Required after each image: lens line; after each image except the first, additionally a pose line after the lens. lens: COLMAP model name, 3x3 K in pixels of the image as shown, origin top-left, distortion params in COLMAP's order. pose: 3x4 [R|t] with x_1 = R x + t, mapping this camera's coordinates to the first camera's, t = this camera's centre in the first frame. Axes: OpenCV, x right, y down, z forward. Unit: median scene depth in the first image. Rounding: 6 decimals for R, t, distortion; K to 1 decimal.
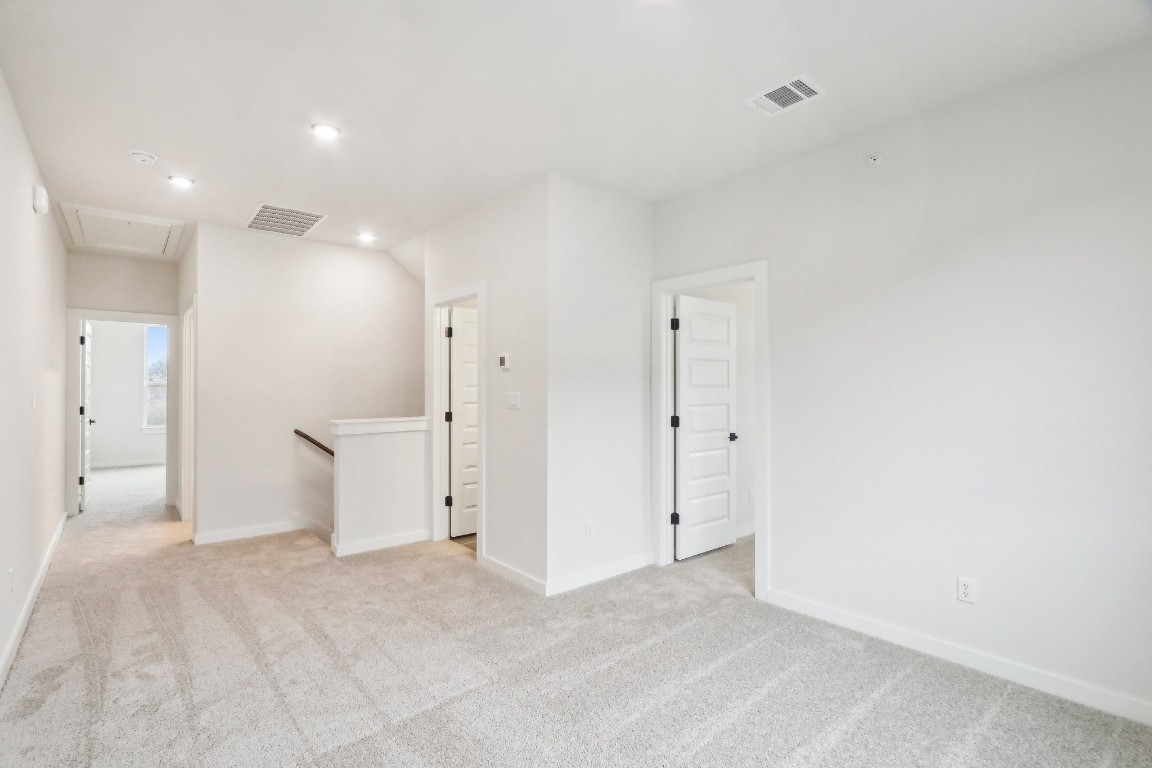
lens RADIAL K [[532.5, 0, 539.6], [0, 532.5, 391.6], [0, 0, 1]] dist [-0.022361, 0.000712]
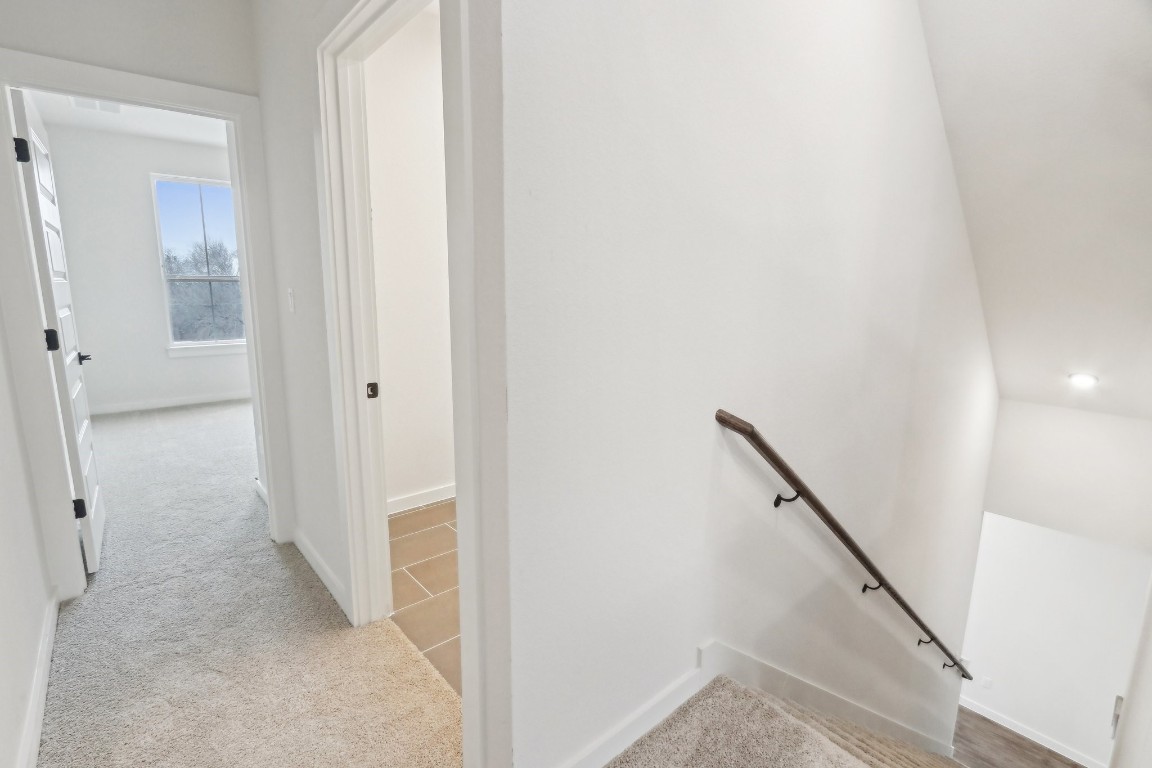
lens RADIAL K [[532.5, 0, 539.6], [0, 532.5, 391.6], [0, 0, 1]] dist [-0.022361, 0.000712]
pose [[0.999994, 0.003203, -0.001639, -0.490905], [-0.002826, 0.981184, 0.193057, -0.002271], [0.002226, -0.193051, 0.981186, 0.589138]]
